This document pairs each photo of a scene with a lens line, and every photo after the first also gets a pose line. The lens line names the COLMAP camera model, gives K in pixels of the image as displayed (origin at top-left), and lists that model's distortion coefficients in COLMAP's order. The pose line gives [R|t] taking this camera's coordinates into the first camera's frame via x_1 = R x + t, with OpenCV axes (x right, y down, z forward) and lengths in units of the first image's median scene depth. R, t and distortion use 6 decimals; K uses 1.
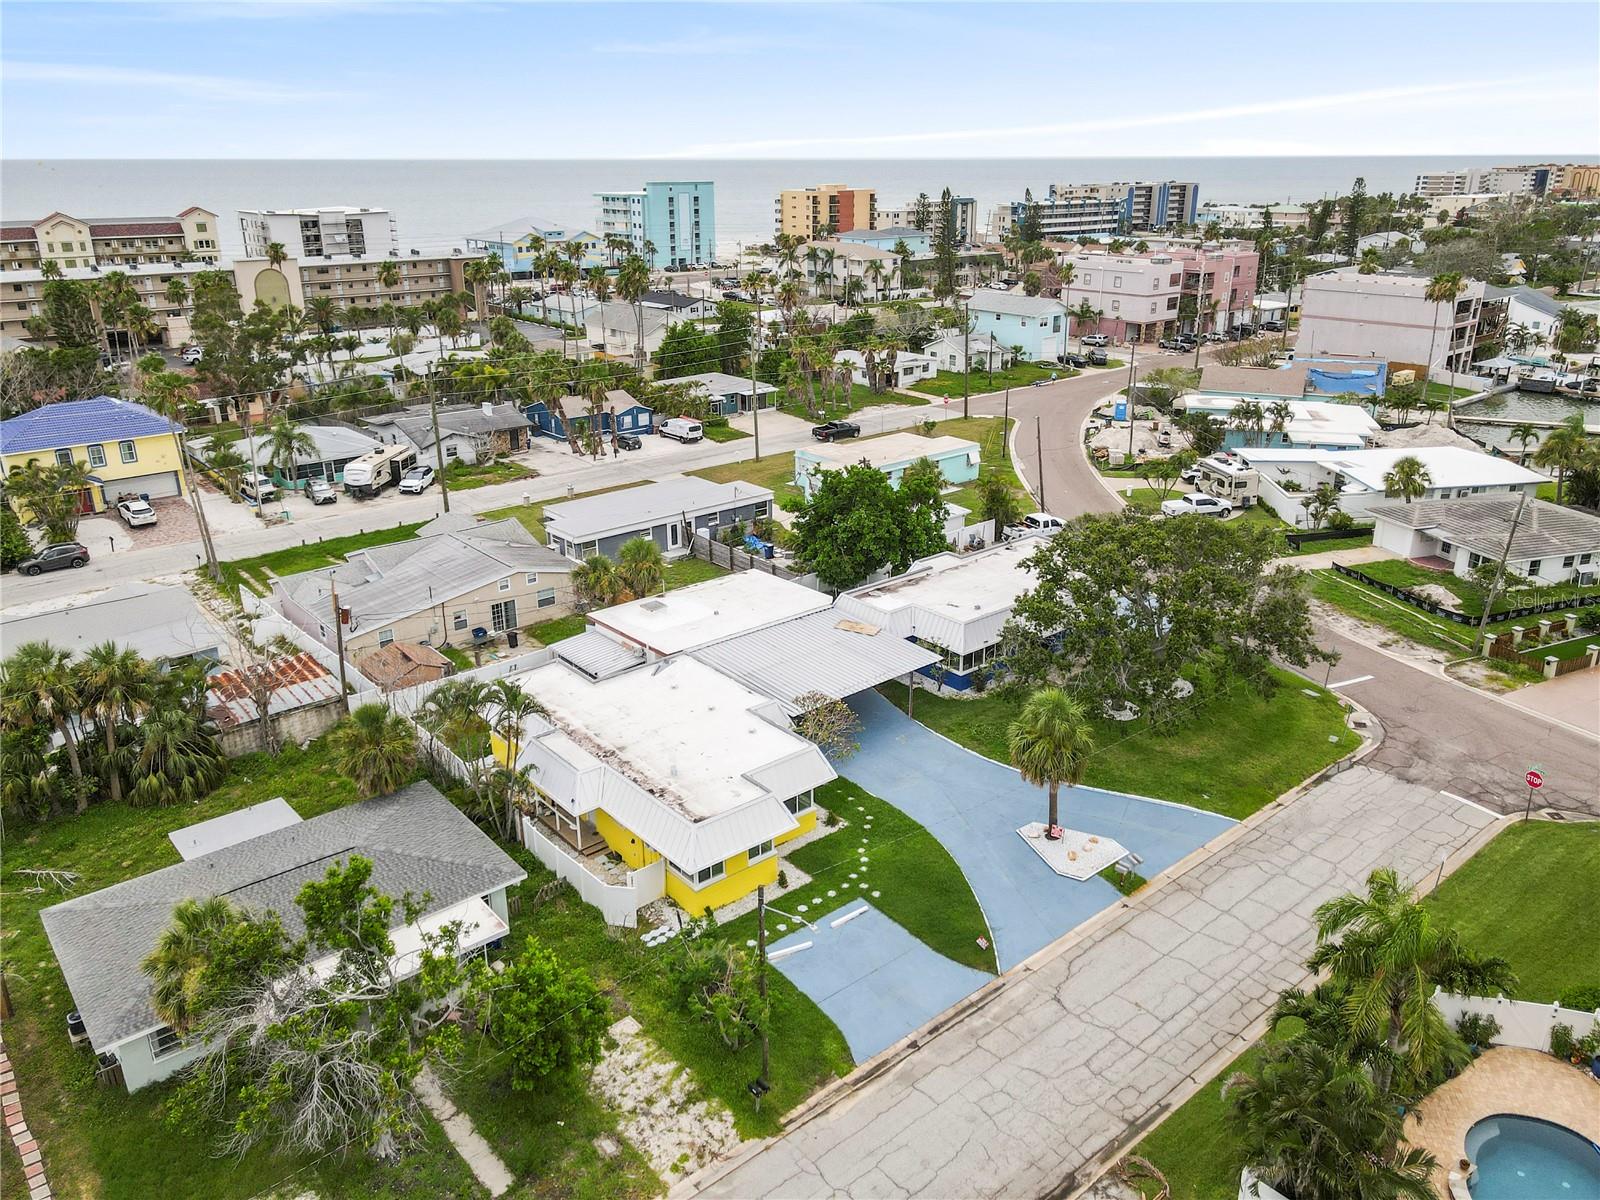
lens RADIAL K [[1175.7, 0, 800.0], [0, 1175.7, 600.0], [0, 0, 1]] dist [-0.005134, 0.046115]
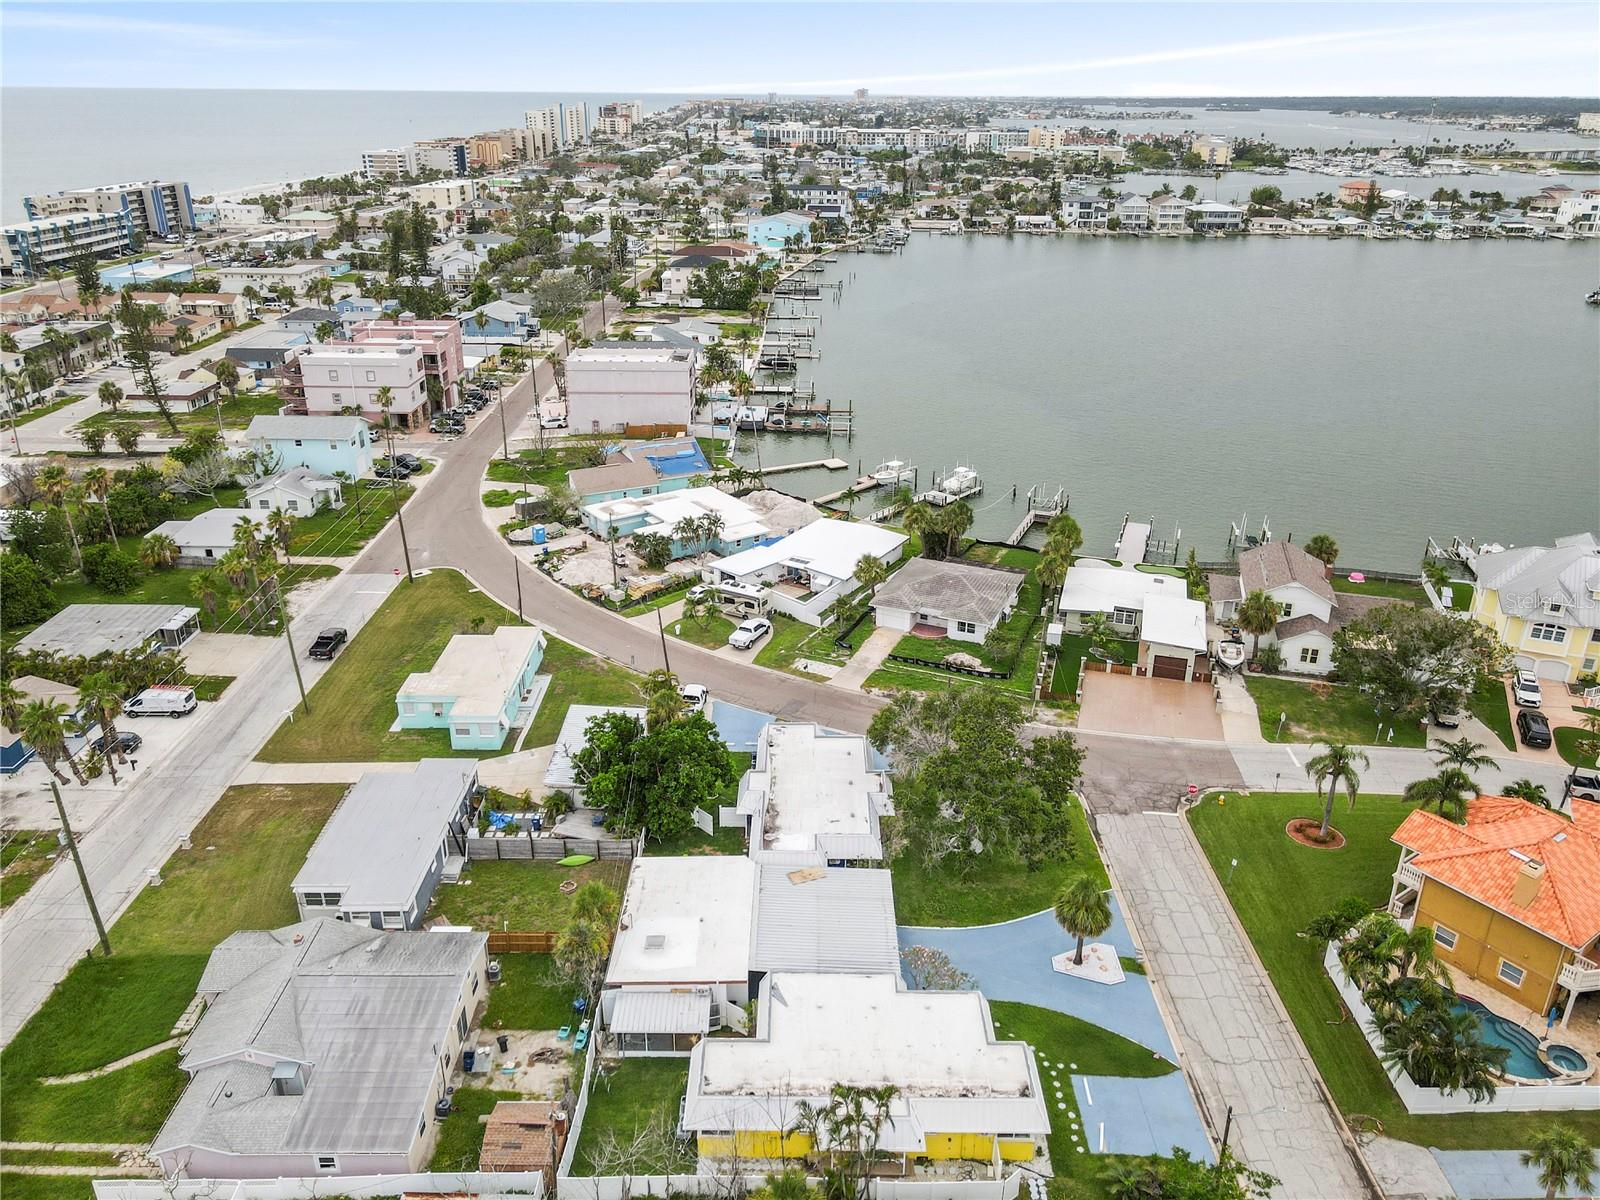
lens RADIAL K [[1175.7, 0, 800.0], [0, 1175.7, 600.0], [0, 0, 1]] dist [-0.005134, 0.046115]
pose [[0.652310, -0.299174, 0.696410, -0.413346], [0.263412, 0.951014, 0.161820, -0.256487], [-0.710708, 0.077886, 0.699162, 0.080970]]
